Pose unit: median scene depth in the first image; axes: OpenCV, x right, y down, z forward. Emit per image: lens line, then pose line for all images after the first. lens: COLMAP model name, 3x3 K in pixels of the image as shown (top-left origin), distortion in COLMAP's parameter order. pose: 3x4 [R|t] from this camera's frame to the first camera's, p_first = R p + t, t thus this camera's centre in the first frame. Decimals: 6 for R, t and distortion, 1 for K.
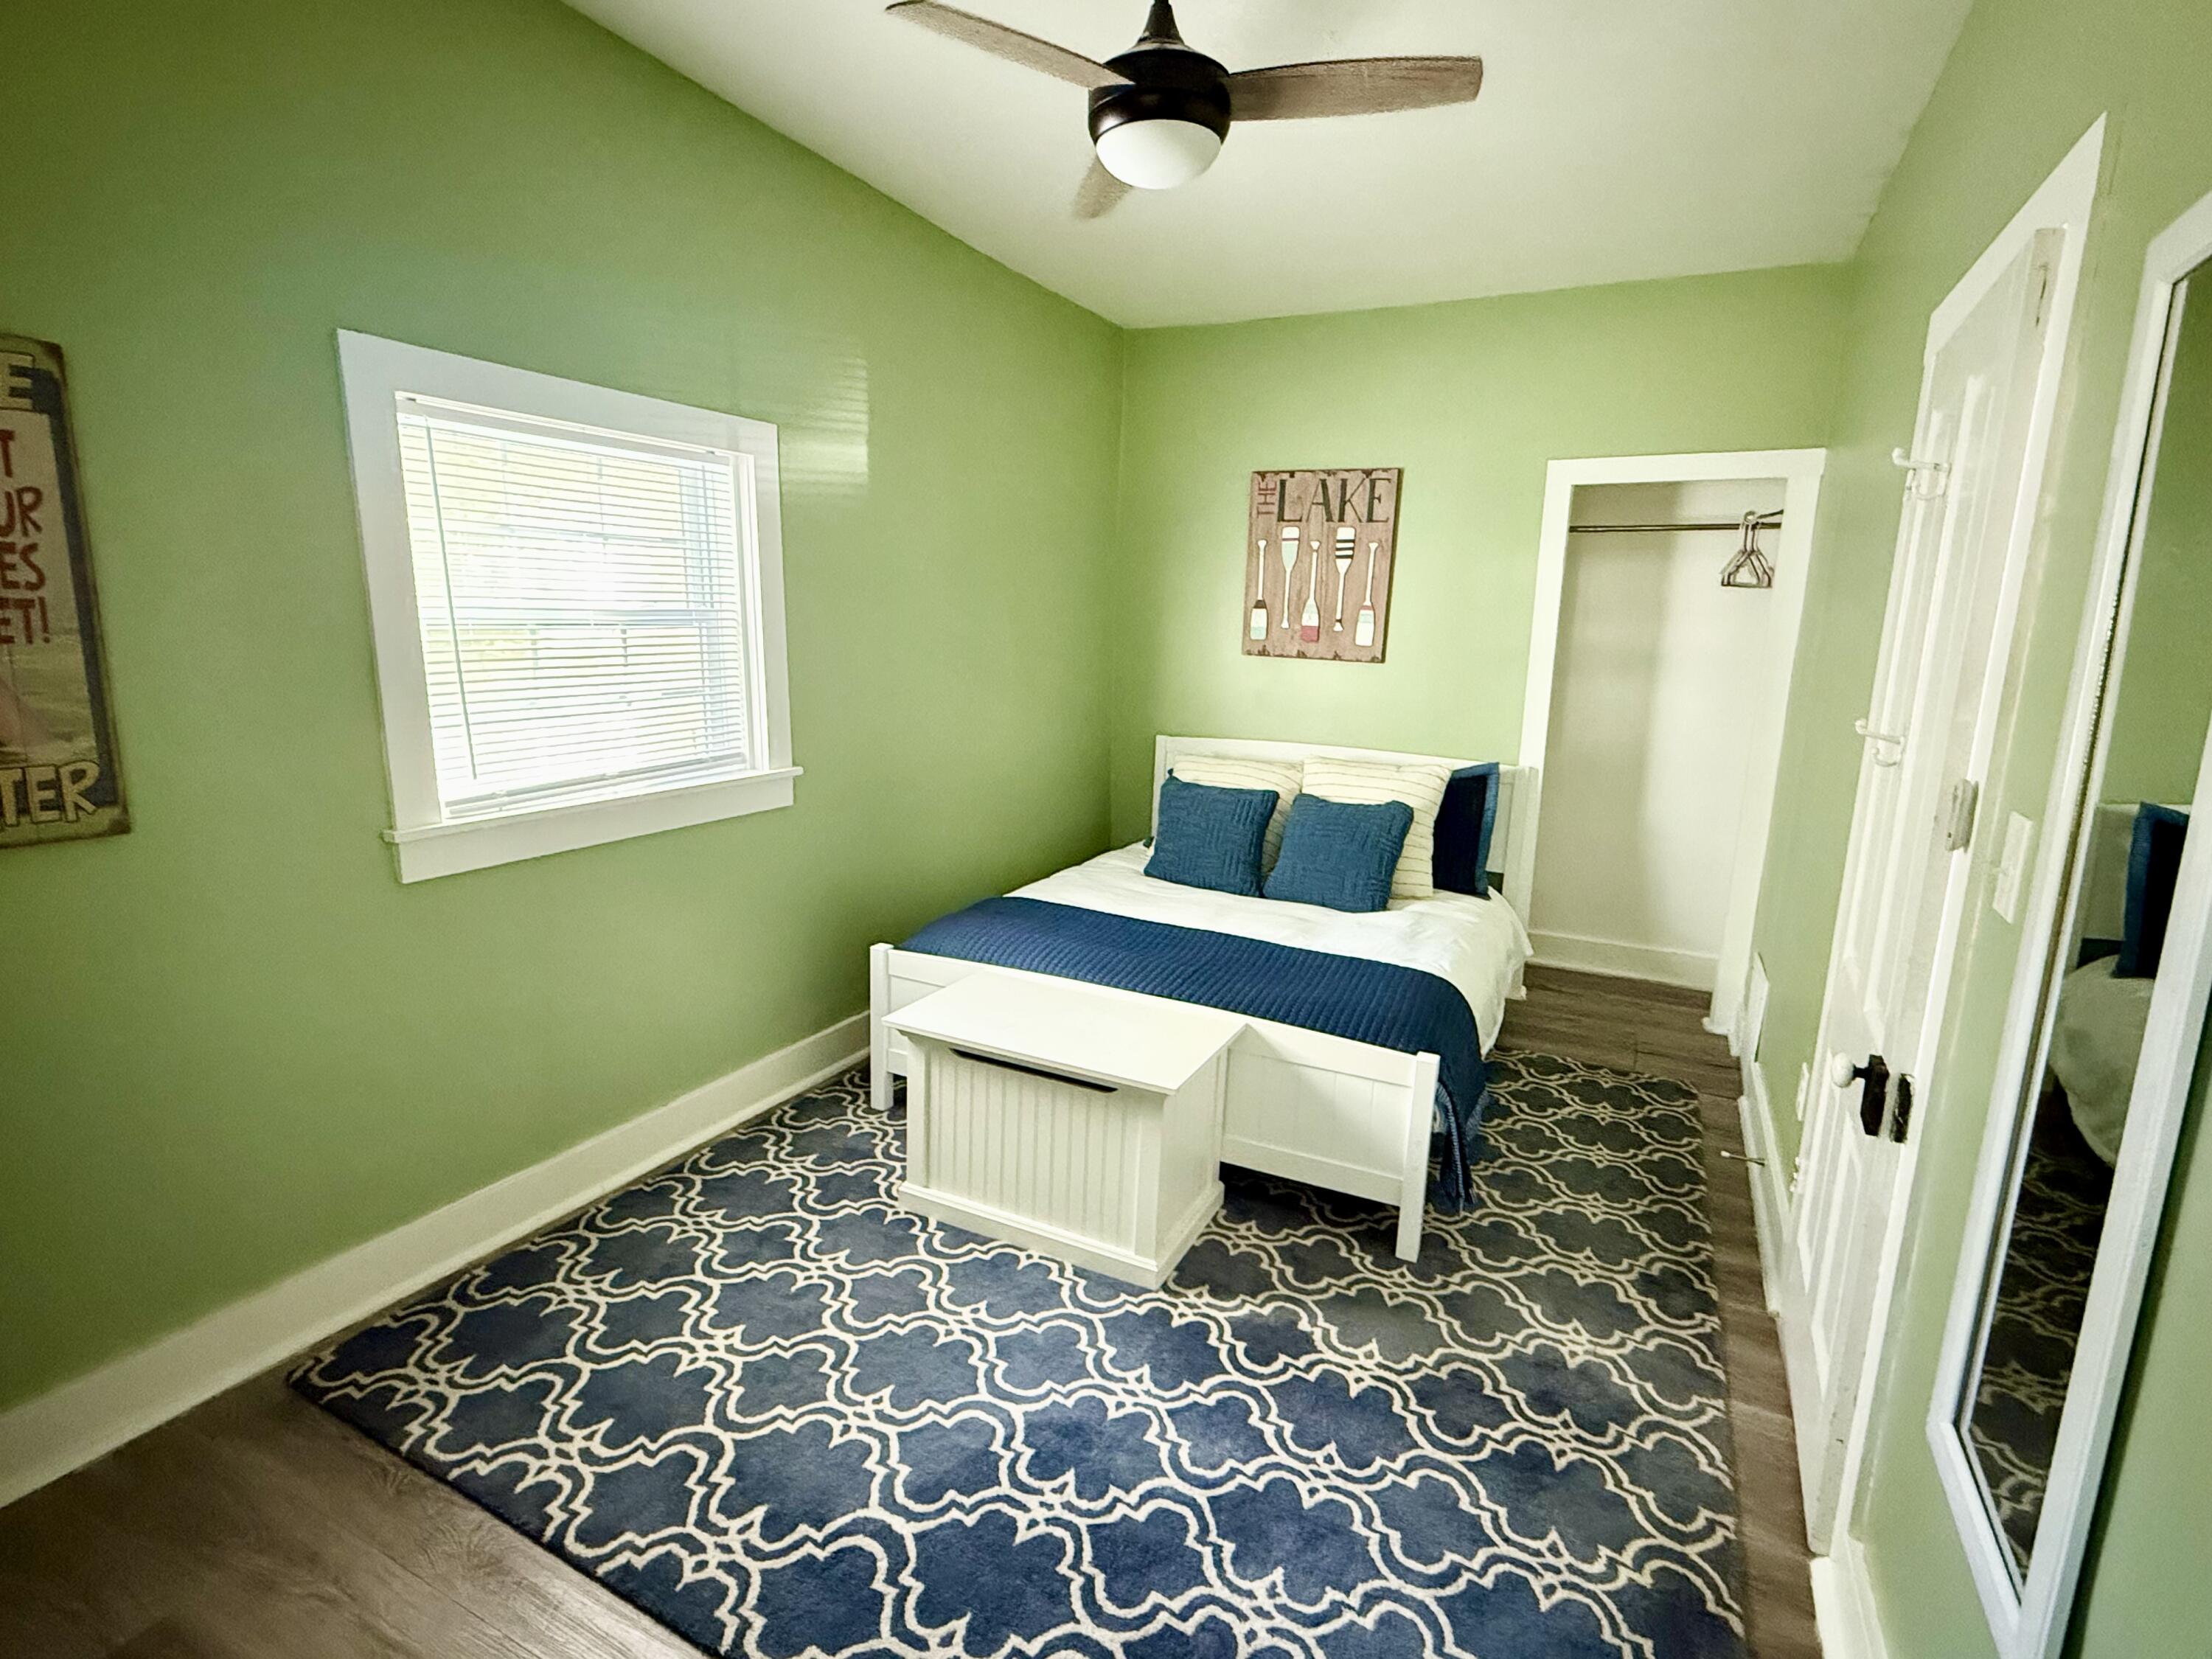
lens RADIAL K [[1072.0, 0, 1106.0], [0, 1072.0, 829.5], [0, 0, 1]] dist [0.003421, 0.000922]
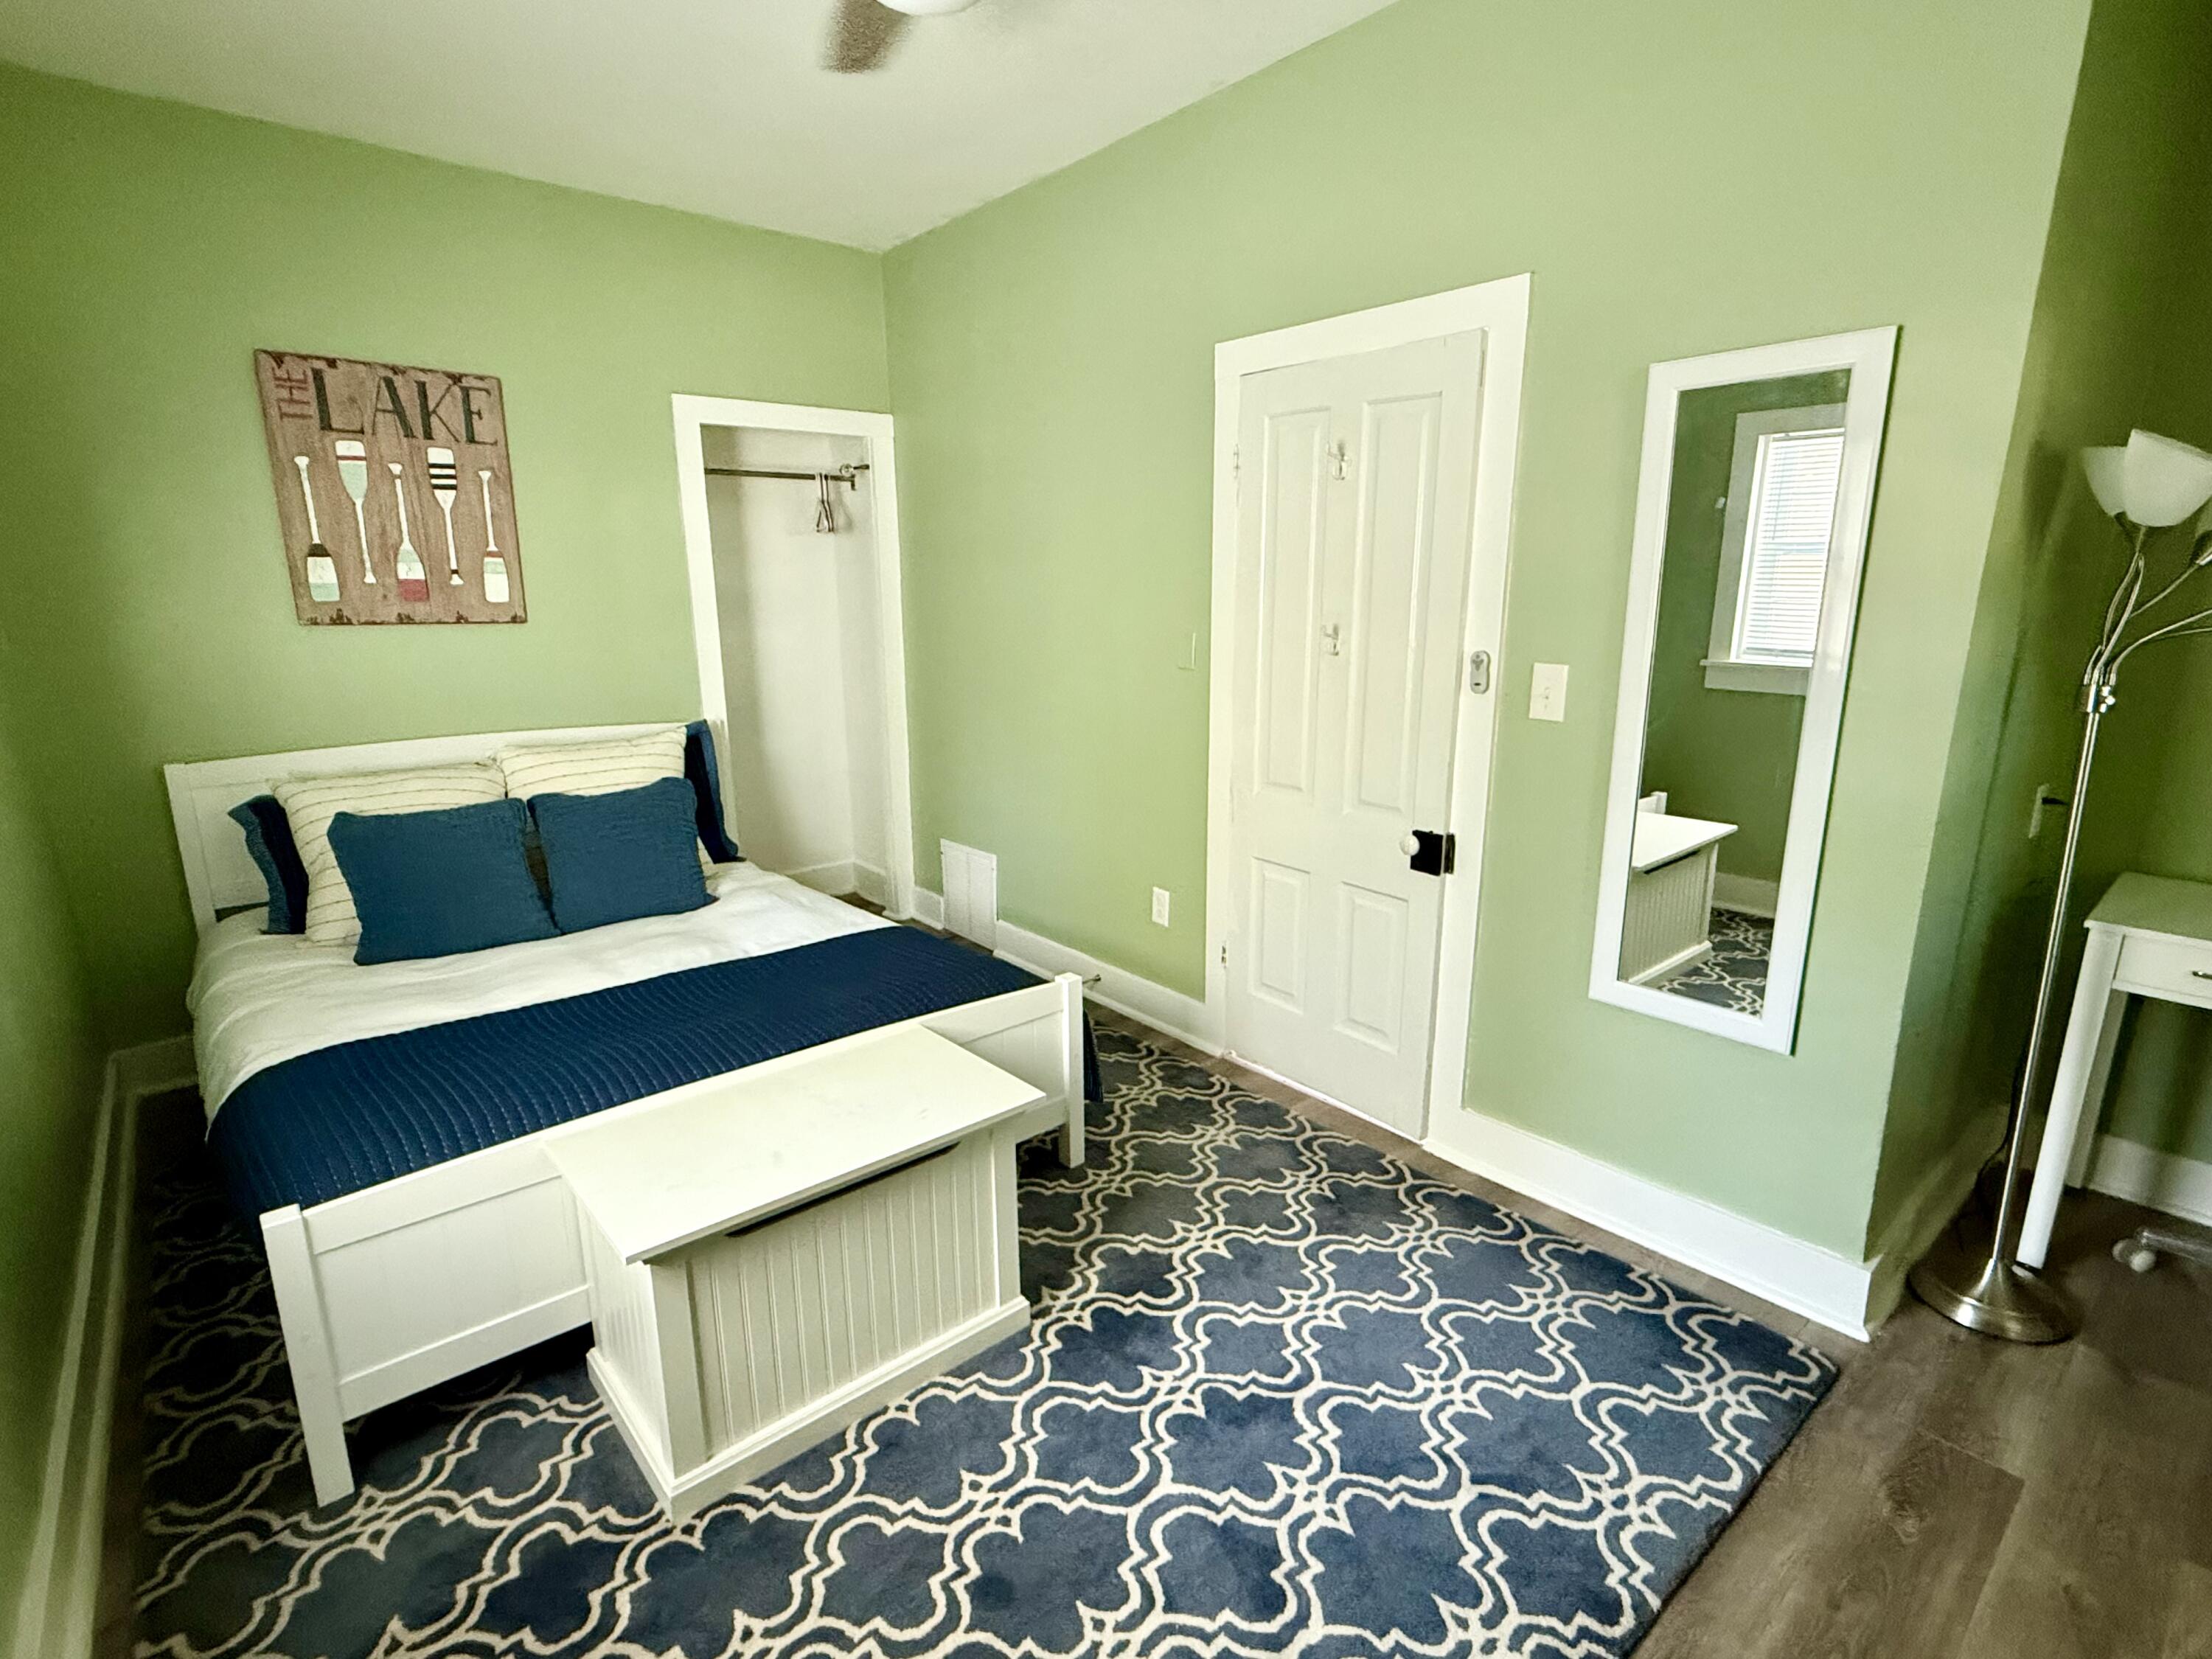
lens RADIAL K [[1072.0, 0, 1106.0], [0, 1072.0, 829.5], [0, 0, 1]] dist [0.003421, 0.000922]
pose [[0.382699, -0.239026, 0.892417, -0.368355], [0.192664, 0.965362, 0.175943, -0.067934], [-0.903561, 0.104604, 0.415495, 0.305854]]
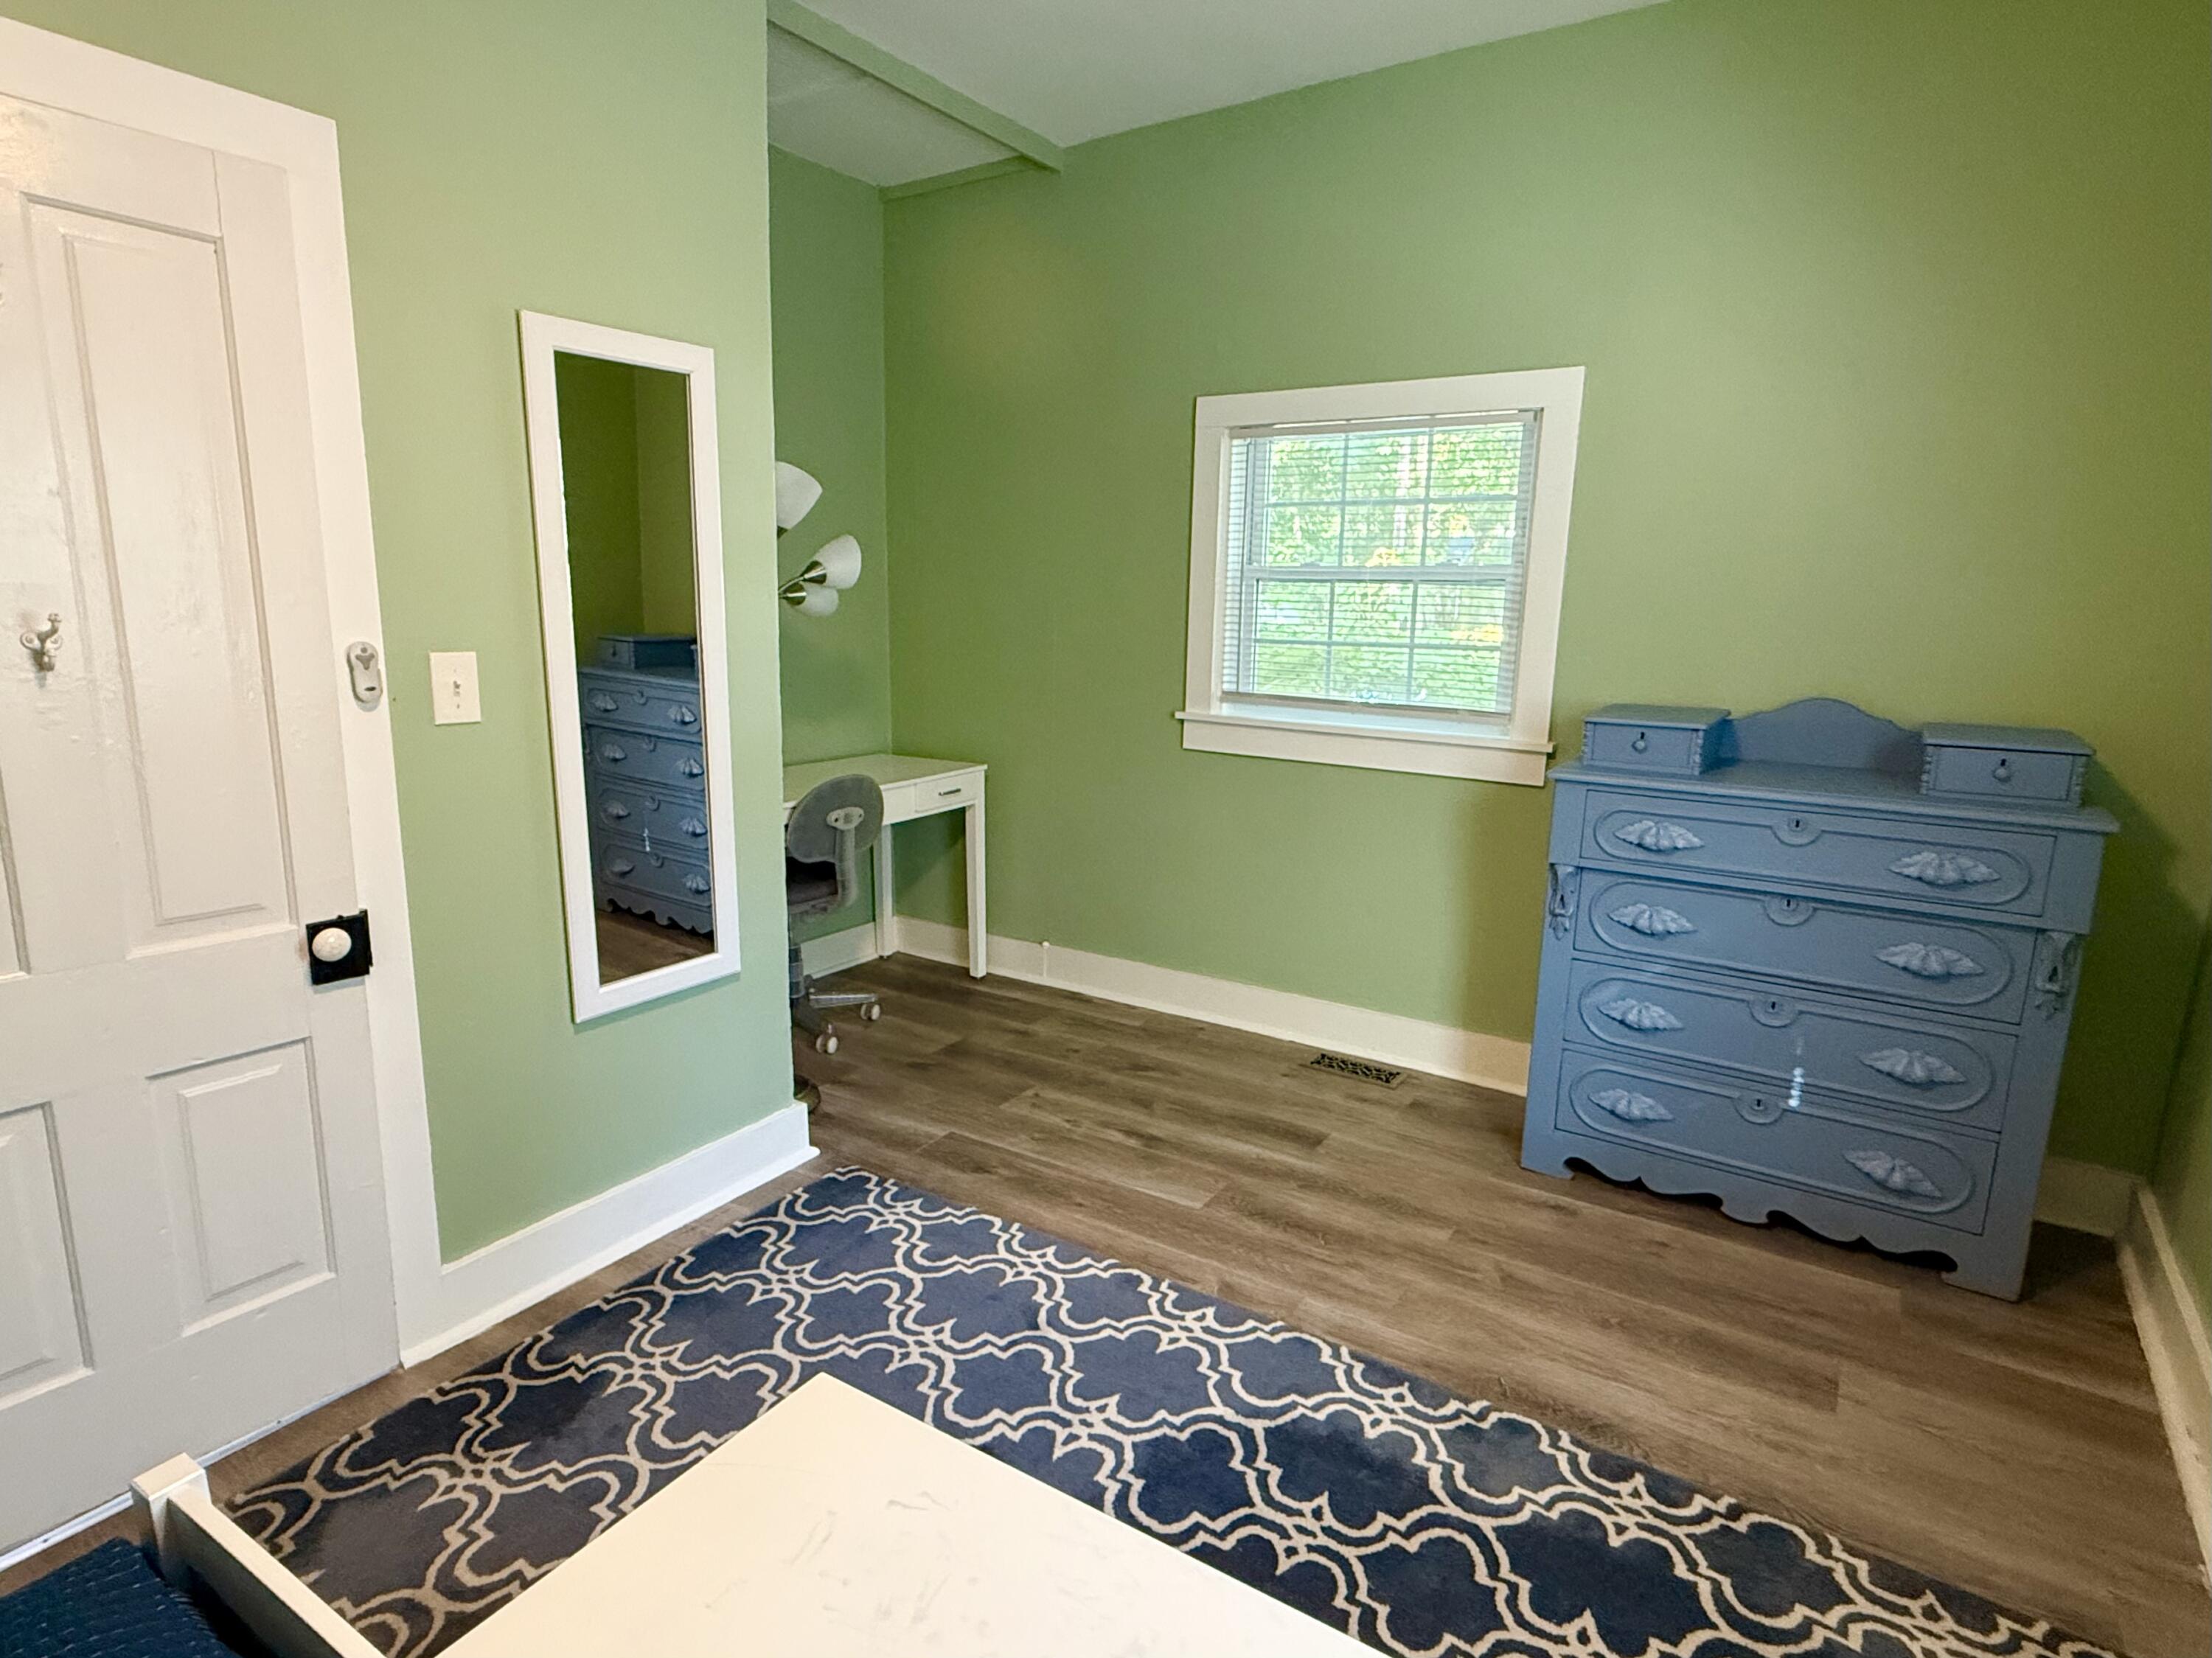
lens RADIAL K [[1257.8, 0, 1106.0], [0, 1257.8, 829.0], [0, 0, 1]] dist [-0.000365, 0.000079]
pose [[-0.994639, -0.070450, 0.075697, -0.054157], [-0.036739, 0.925015, 0.378151, -0.151549], [-0.096661, 0.373342, -0.922644, 0.827386]]
